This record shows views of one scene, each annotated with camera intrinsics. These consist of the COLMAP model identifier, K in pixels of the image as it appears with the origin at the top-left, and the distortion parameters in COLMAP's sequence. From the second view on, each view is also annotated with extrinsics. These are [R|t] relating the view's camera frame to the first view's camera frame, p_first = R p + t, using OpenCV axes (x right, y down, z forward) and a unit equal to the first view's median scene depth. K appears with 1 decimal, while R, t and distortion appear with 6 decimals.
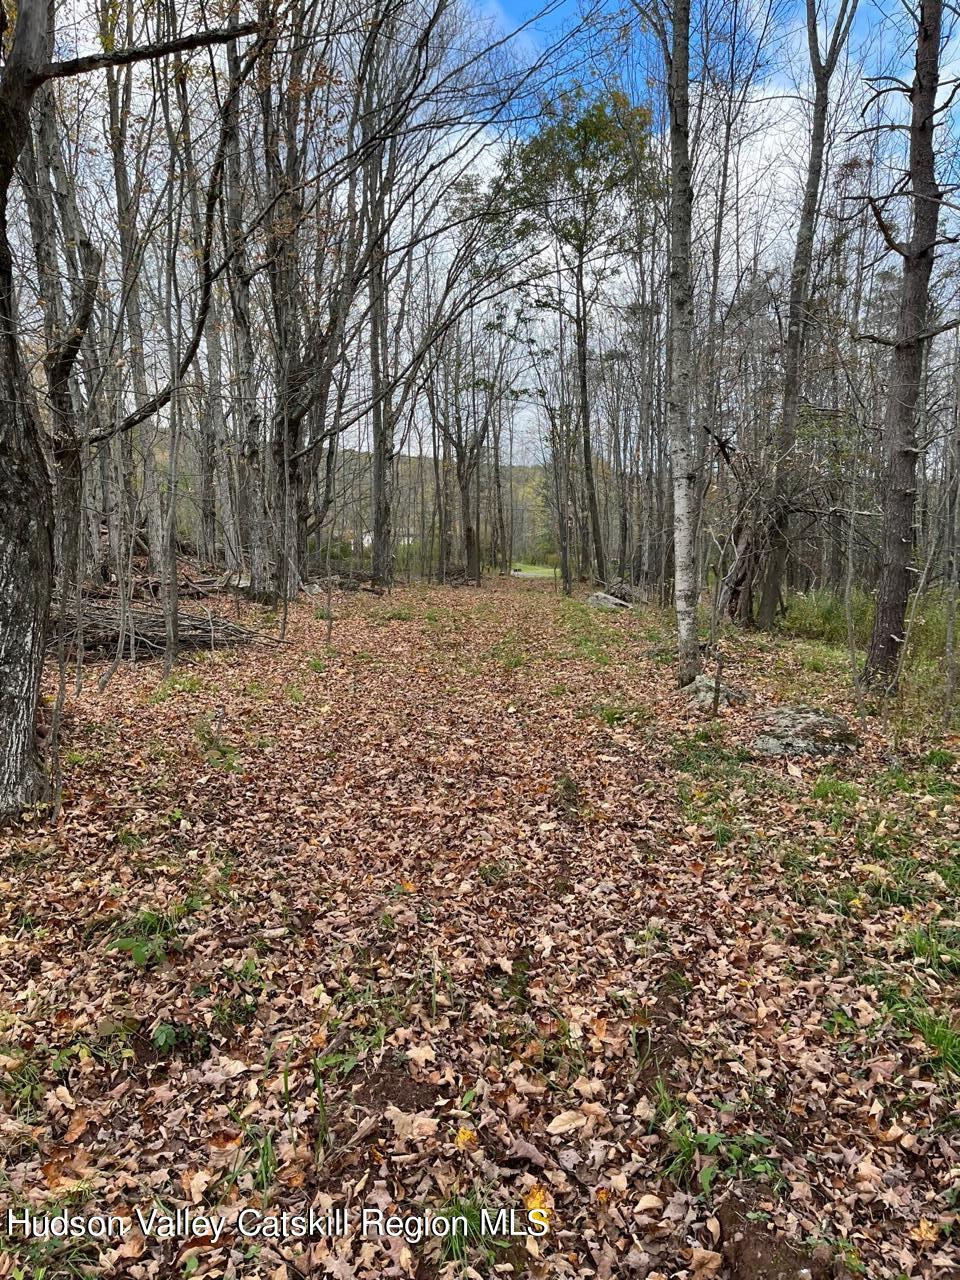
lens RADIAL K [[966.1, 0, 484.6], [0, 966.1, 636.5], [0, 0, 1]] dist [0.121146, -0.159578]
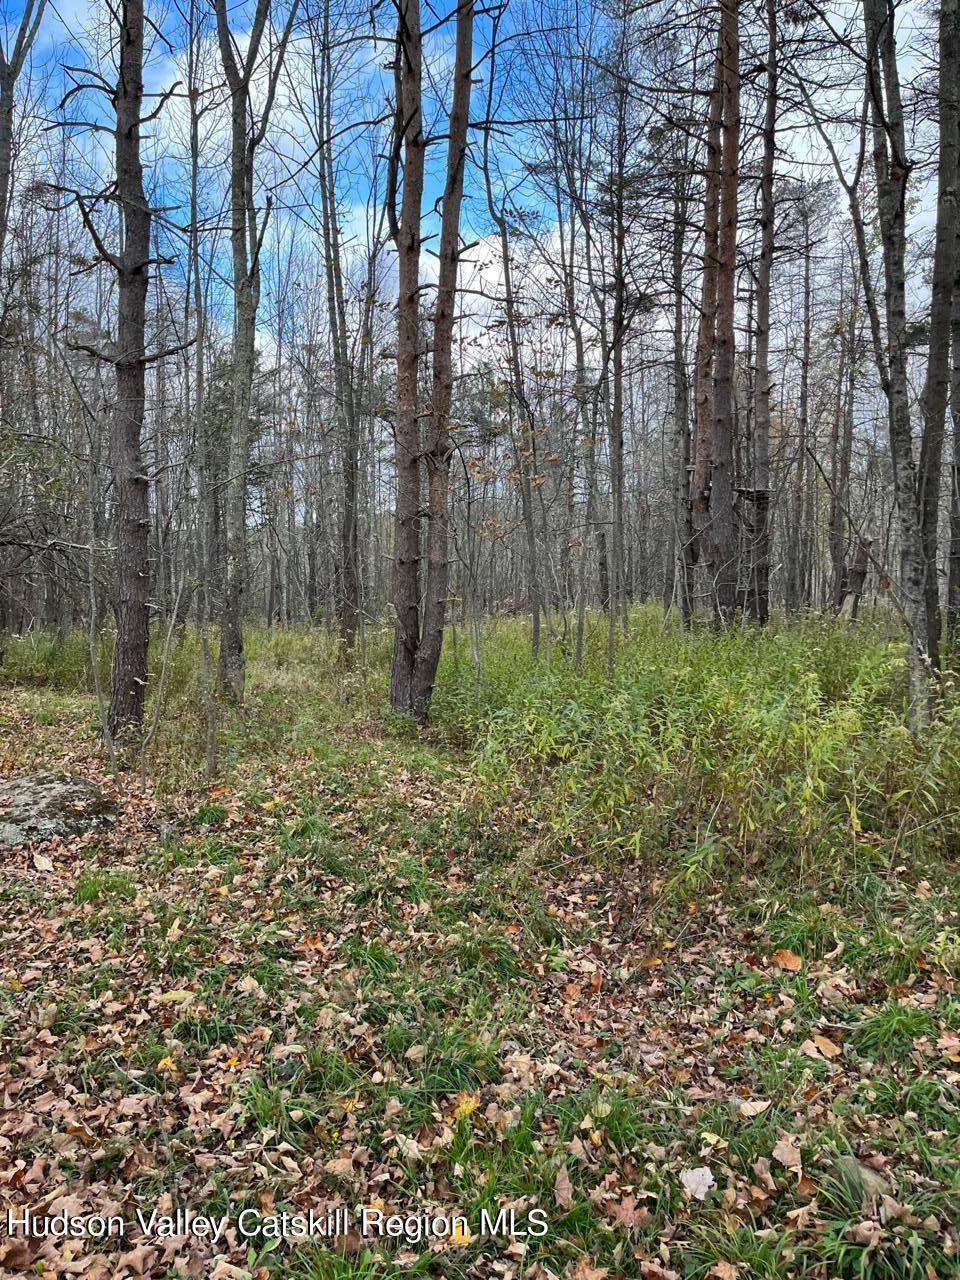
lens RADIAL K [[966.1, 0, 484.6], [0, 966.1, 636.5], [0, 0, 1]] dist [0.121146, -0.159578]
pose [[0.722131, -0.037347, 0.690747, 0.043683], [0.064851, 0.997799, -0.013849, -0.012242], [-0.688710, 0.054797, 0.722963, 0.227786]]
